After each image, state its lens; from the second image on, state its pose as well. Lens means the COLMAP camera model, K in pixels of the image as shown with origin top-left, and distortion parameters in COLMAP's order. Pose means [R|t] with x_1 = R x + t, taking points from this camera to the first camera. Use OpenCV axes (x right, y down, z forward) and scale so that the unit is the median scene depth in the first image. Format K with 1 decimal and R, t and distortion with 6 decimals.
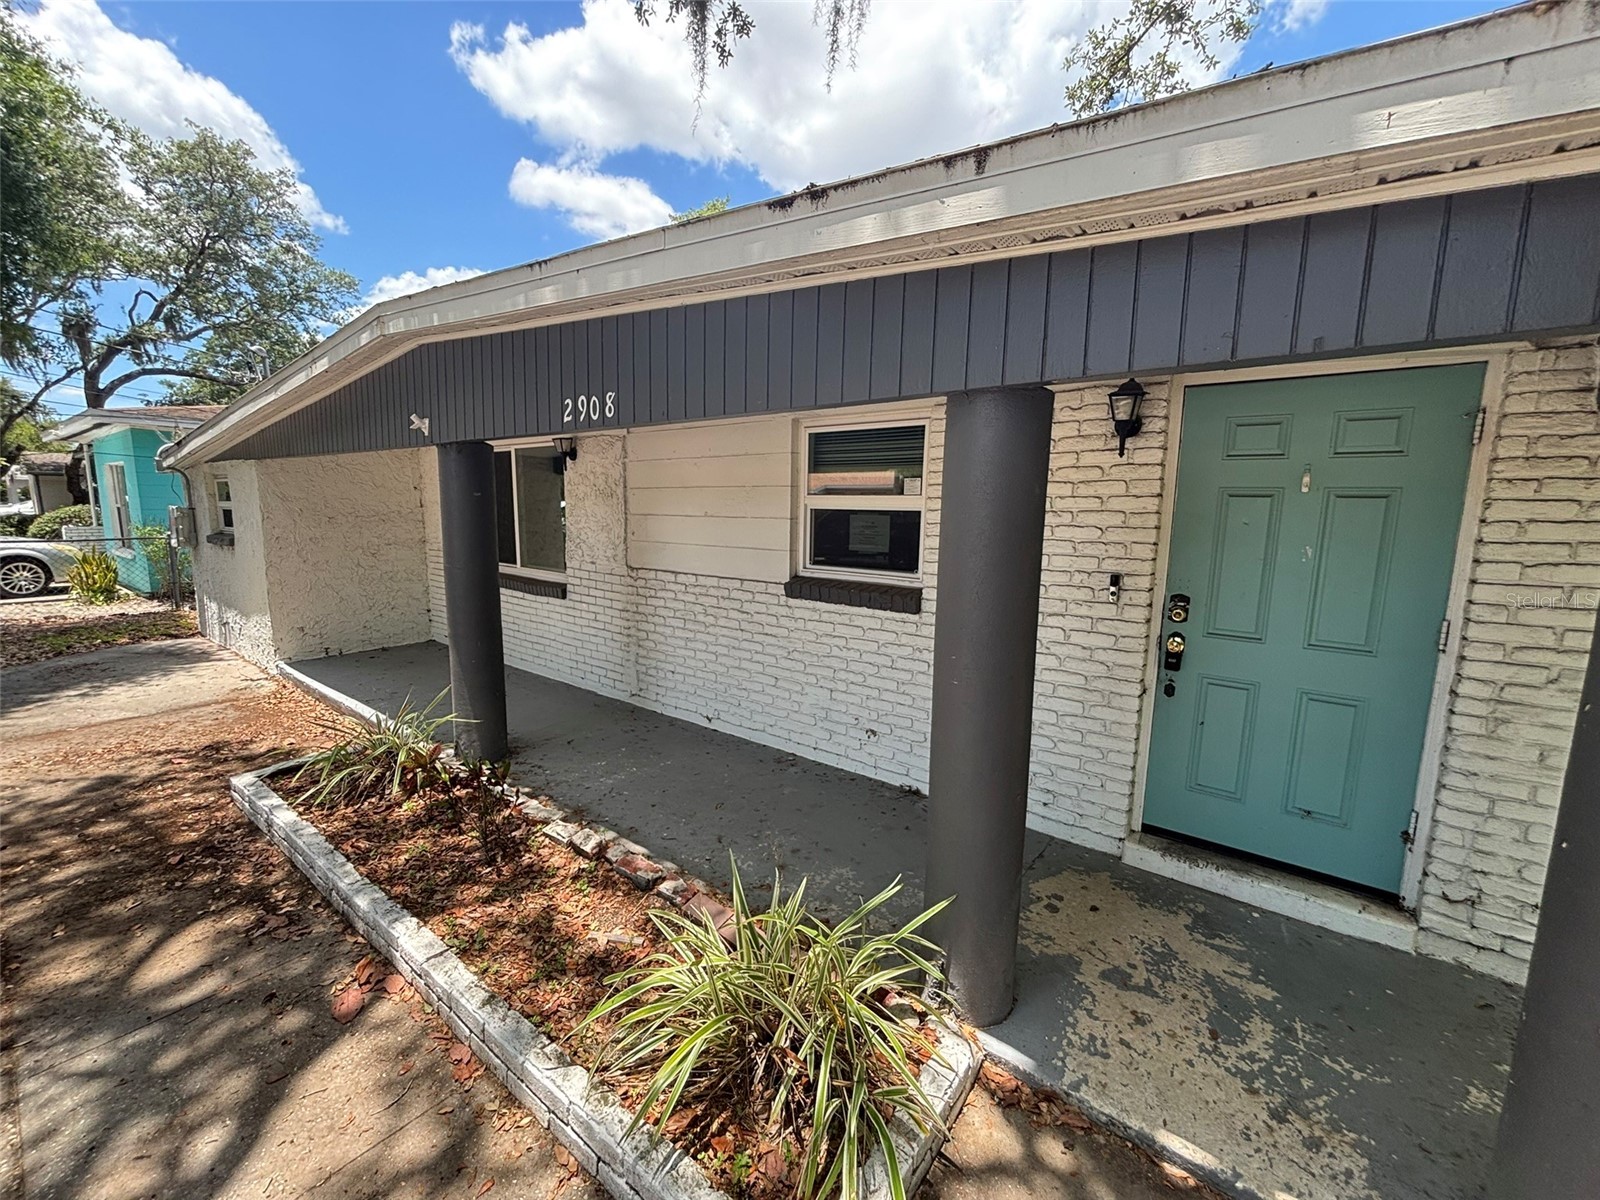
lens RADIAL K [[644.2, 0, 800.4], [0, 644.2, 591.4], [0, 0, 1]] dist [-0.000471, -0.000200]
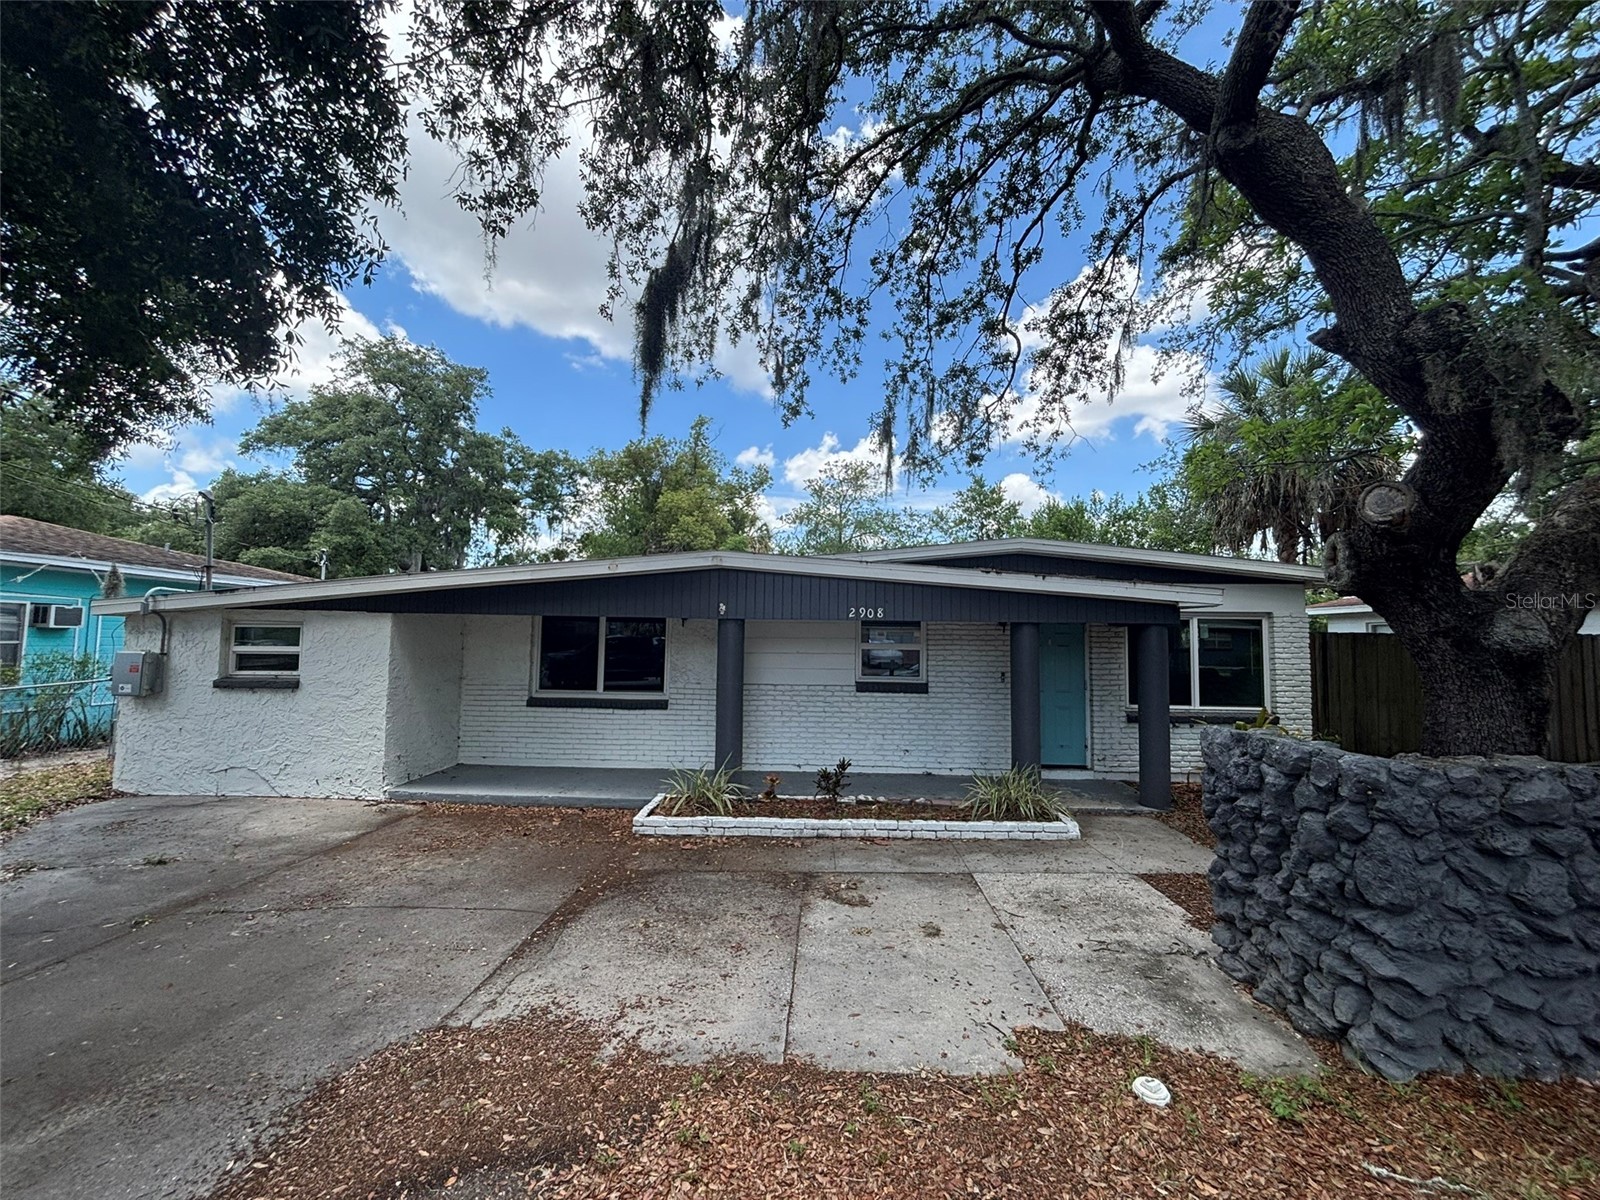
lens RADIAL K [[644.2, 0, 795.8], [0, 644.2, 599.5], [0, 0, 1]] dist [-0.000471, -0.000200]
pose [[0.820687, 0.027898, 0.570697, -1.188825], [0.076054, 0.984586, -0.157500, 0.022408], [-0.566294, 0.172662, 0.805915, -0.521643]]
